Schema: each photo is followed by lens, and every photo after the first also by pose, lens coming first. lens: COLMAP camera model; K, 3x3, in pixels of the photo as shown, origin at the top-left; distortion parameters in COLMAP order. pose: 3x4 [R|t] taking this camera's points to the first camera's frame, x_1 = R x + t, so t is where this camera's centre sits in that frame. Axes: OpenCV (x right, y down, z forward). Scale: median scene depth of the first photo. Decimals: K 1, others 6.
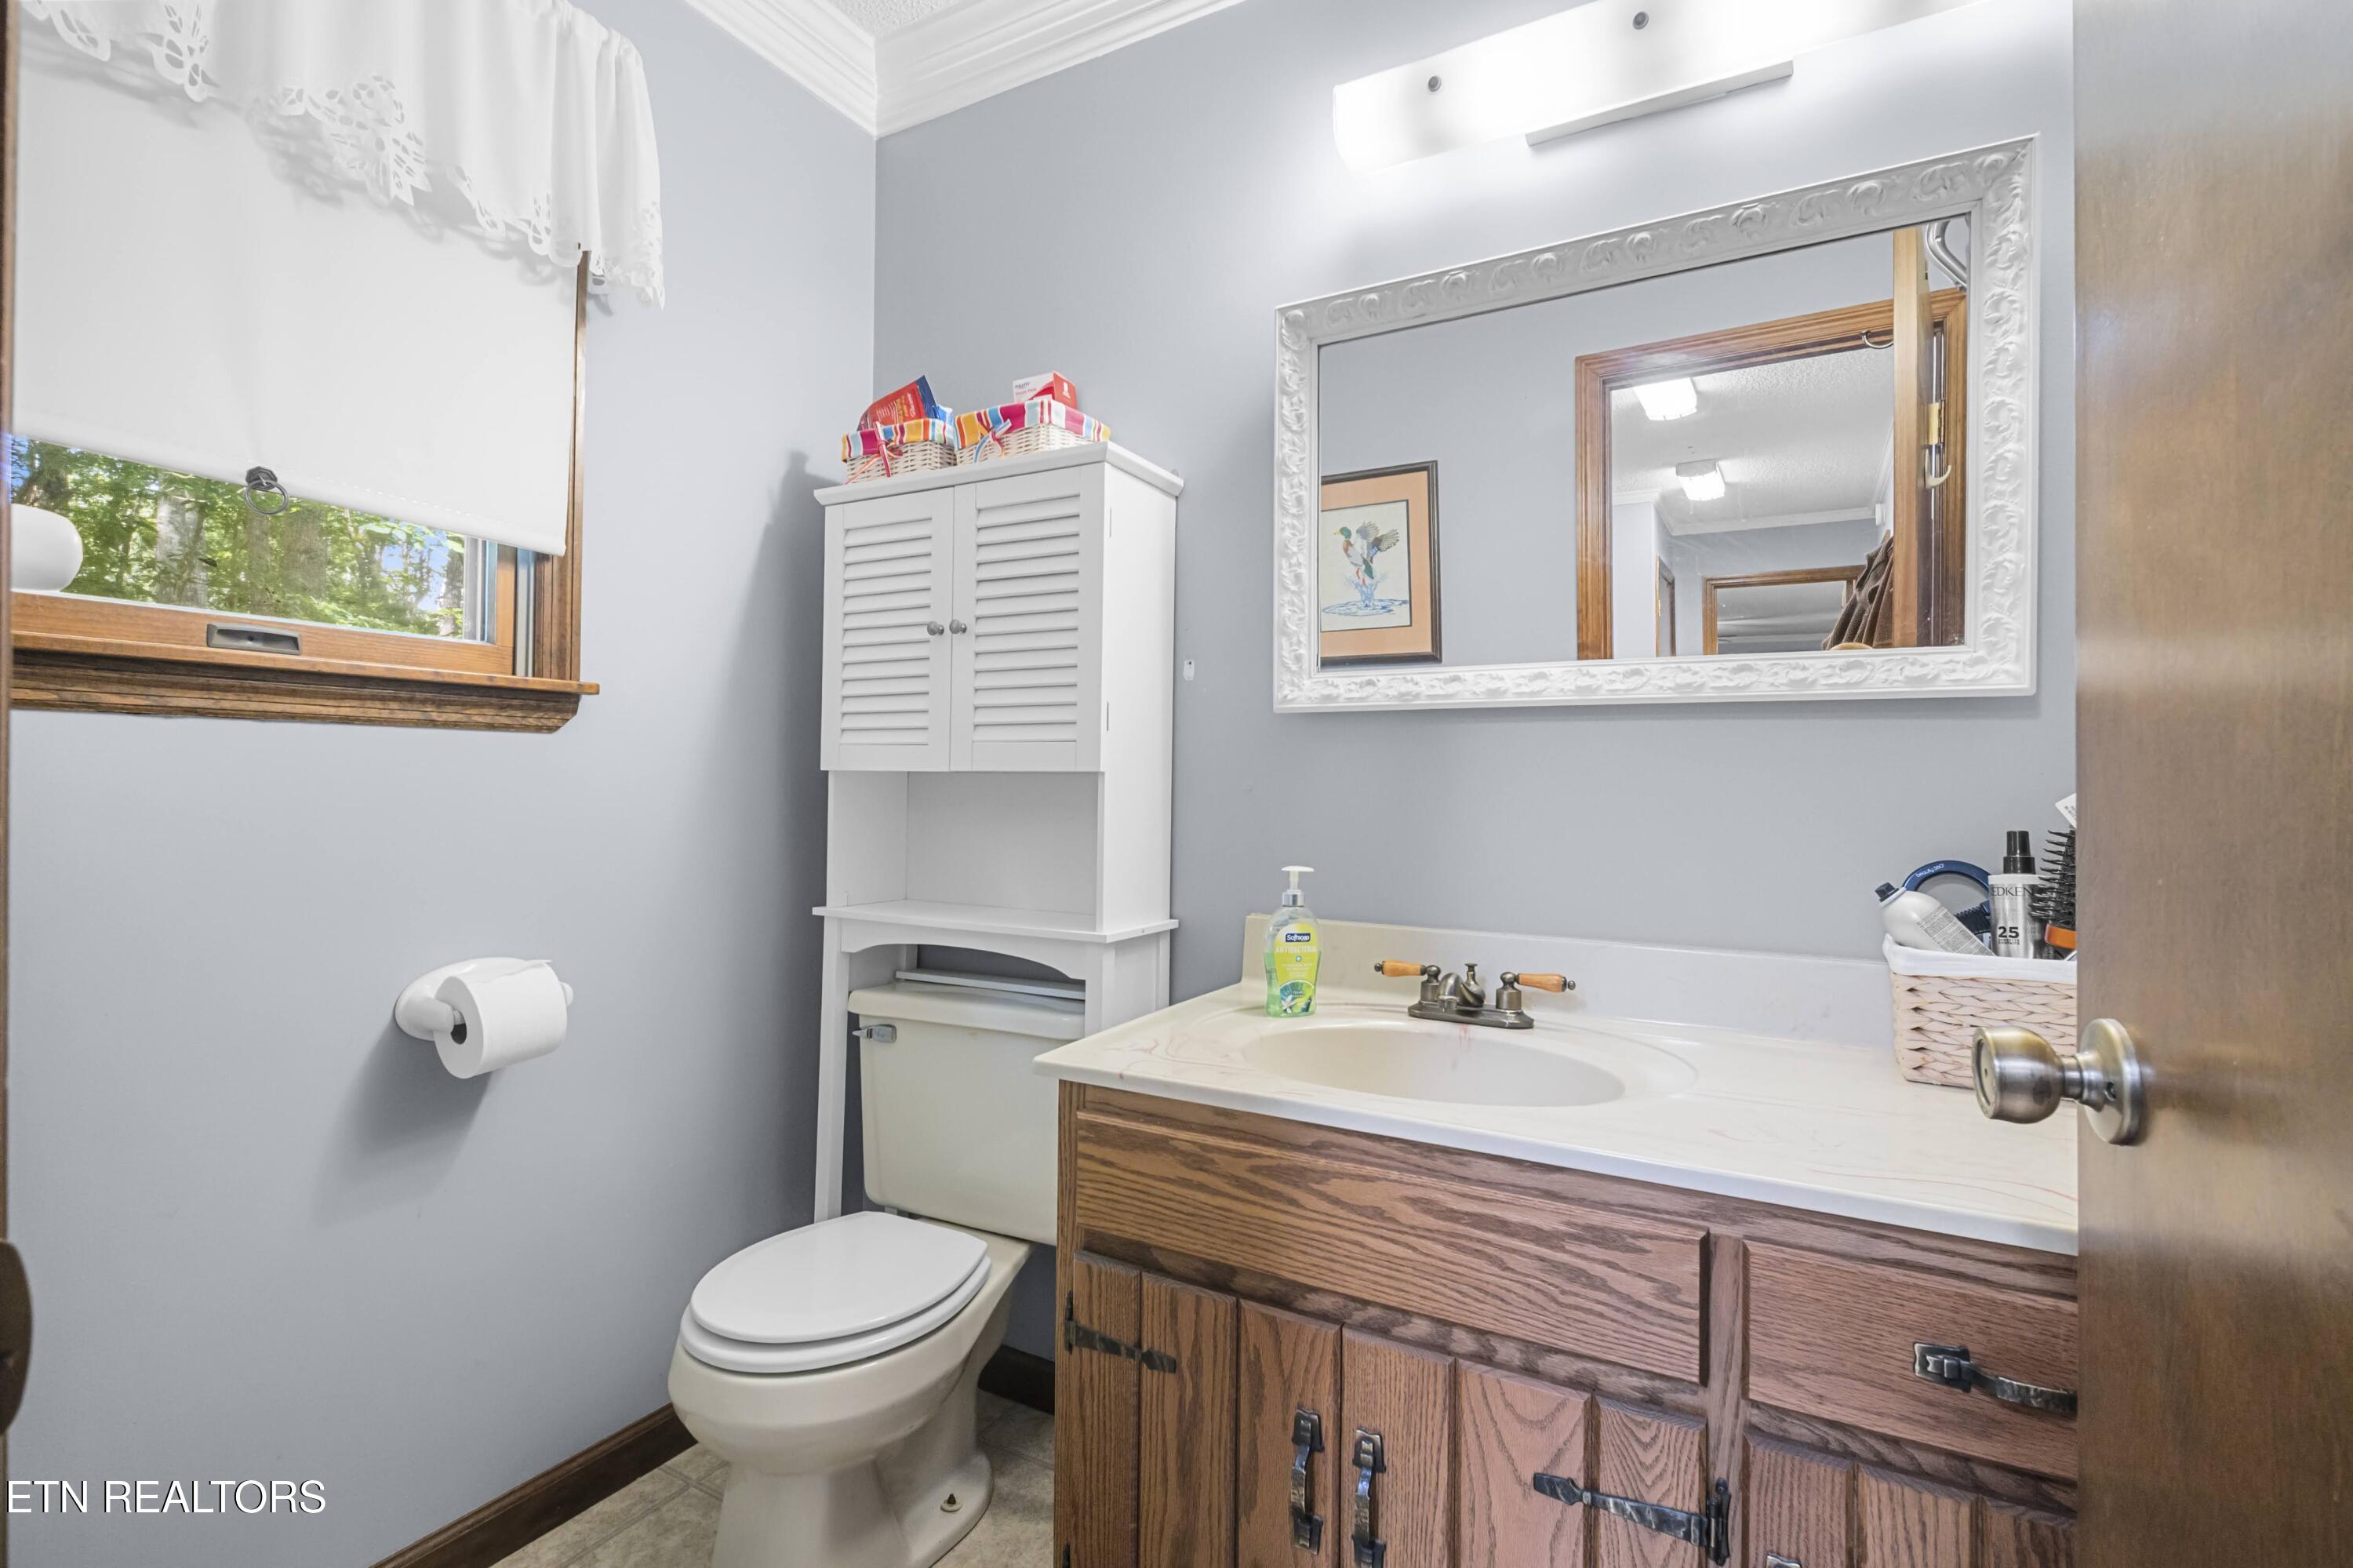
lens RADIAL K [[1069.9, 0, 1180.2], [0, 1069.9, 781.3], [0, 0, 1]] dist [-0.002633, -0.000012]
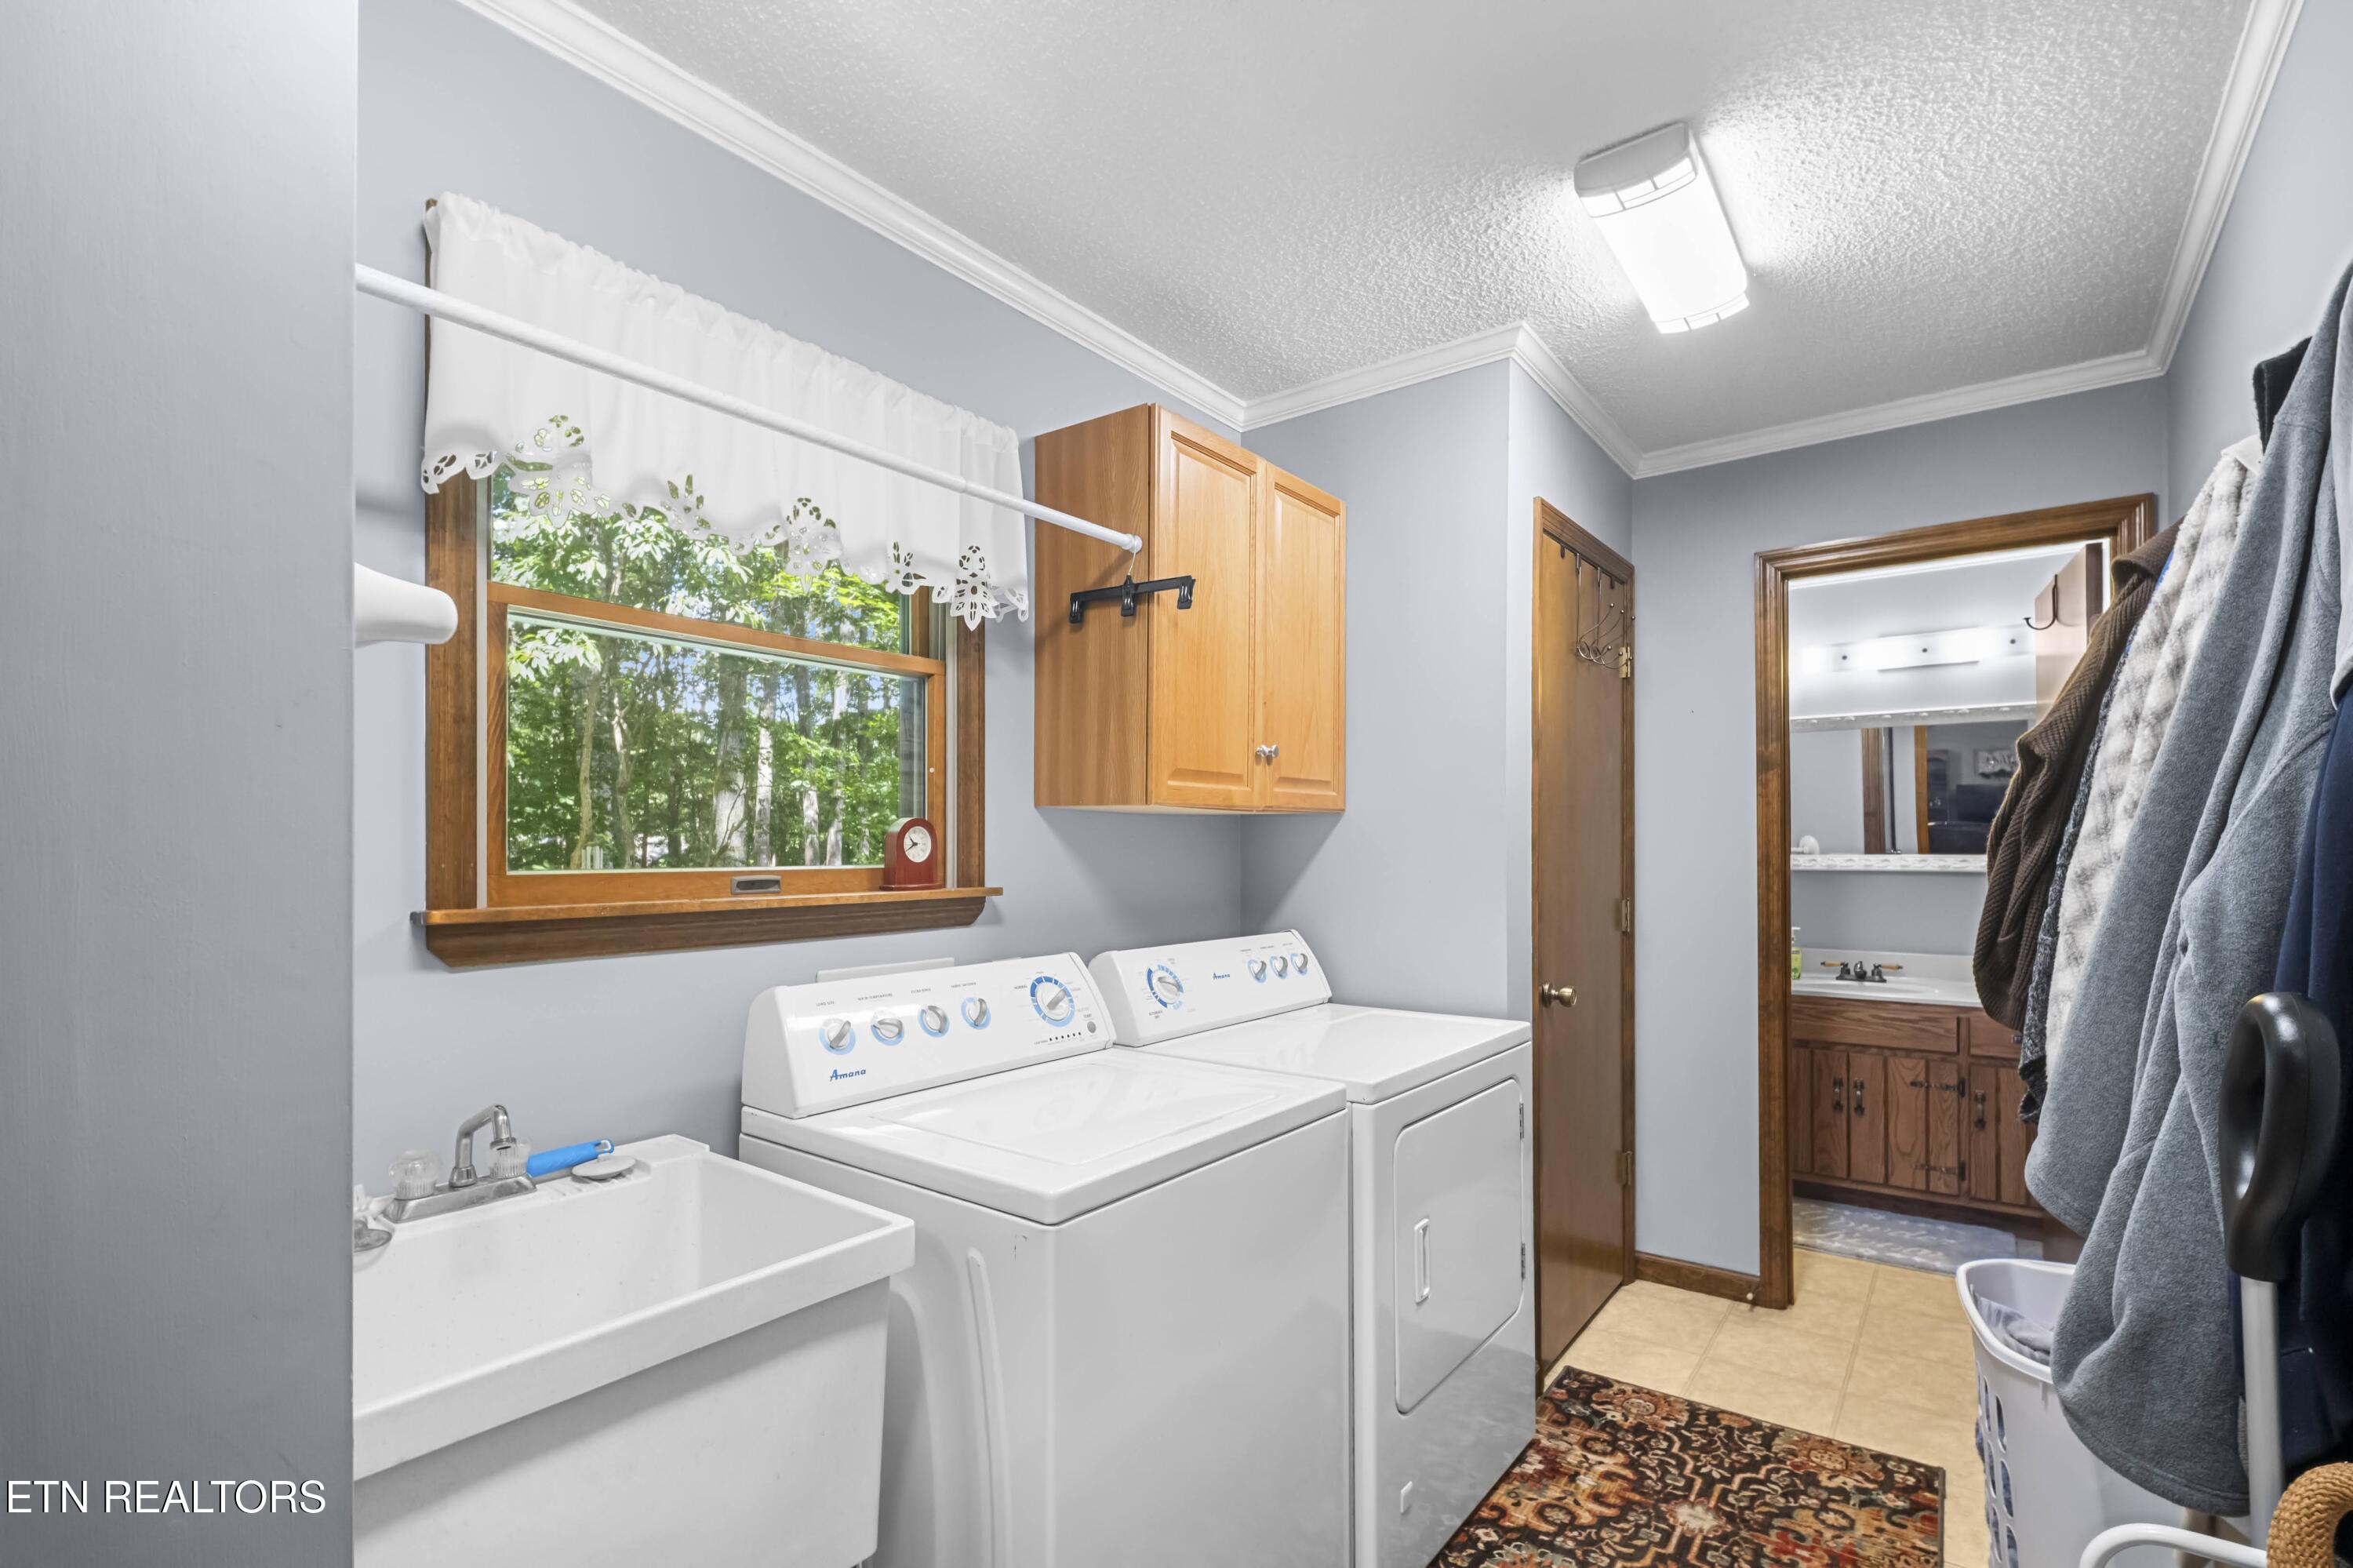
lens RADIAL K [[1069.9, 0, 1169.2], [0, 1069.9, 845.8], [0, 0, 1]] dist [-0.002633, -0.000012]
pose [[0.989947, -0.010122, -0.141078, -1.789639], [0.009999, 0.999949, -0.001585, -0.236051], [0.141086, 0.000158, 0.989997, -3.246720]]
